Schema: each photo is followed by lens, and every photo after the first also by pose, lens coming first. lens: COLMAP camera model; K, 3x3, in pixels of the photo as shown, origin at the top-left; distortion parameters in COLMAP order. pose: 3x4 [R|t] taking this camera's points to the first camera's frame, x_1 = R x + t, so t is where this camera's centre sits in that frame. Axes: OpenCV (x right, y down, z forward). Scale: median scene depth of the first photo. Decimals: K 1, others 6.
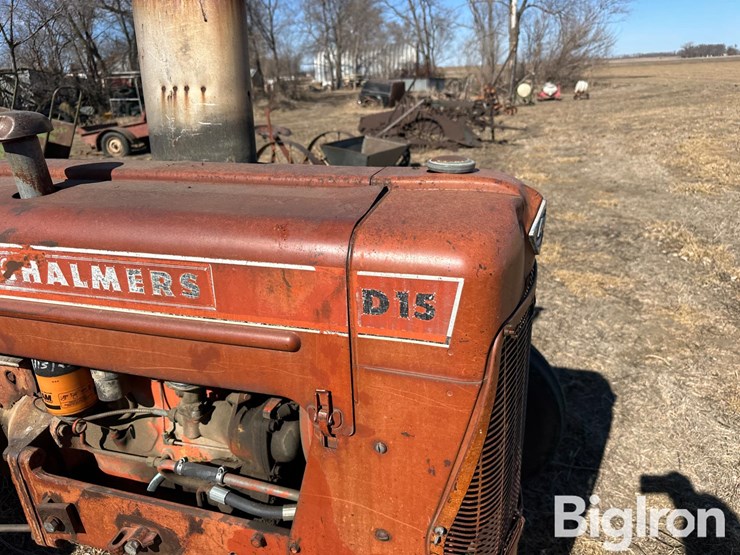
lens RADIAL K [[522.1, 0, 373.7], [0, 522.1, 272.5], [0, 0, 1]] dist [0.052065, -0.050155]
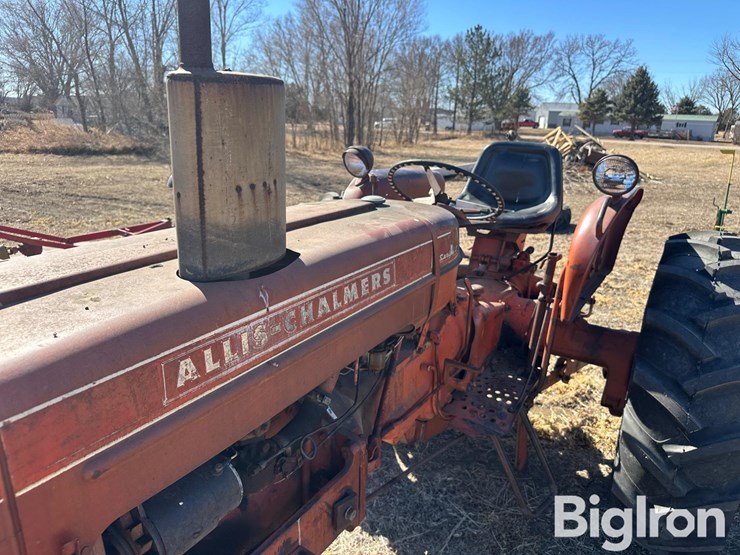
lens RADIAL K [[522.1, 0, 373.7], [0, 522.1, 272.5], [0, 0, 1]] dist [0.052065, -0.050155]
pose [[0.246122, -0.205646, 0.947172, -1.853226], [0.398248, 0.912386, 0.094609, -0.155063], [-0.883642, 0.353924, 0.306456, 0.451902]]
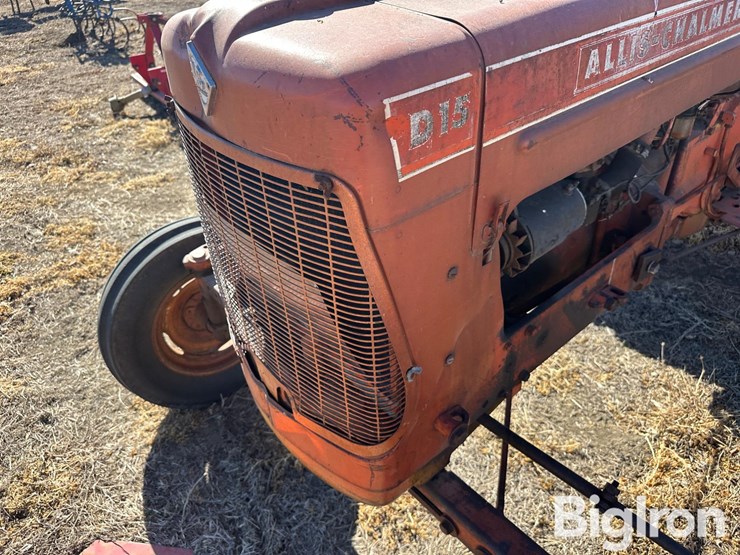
lens RADIAL K [[528.7, 0, 370.0], [0, 528.7, 277.5], [0, 0, 1]] dist [0.006864, -0.005705]
pose [[0.517587, -0.449070, 0.728313, -2.140426], [0.394965, 0.880483, 0.262208, -0.100771], [-0.759017, 0.151943, 0.633093, 0.902102]]
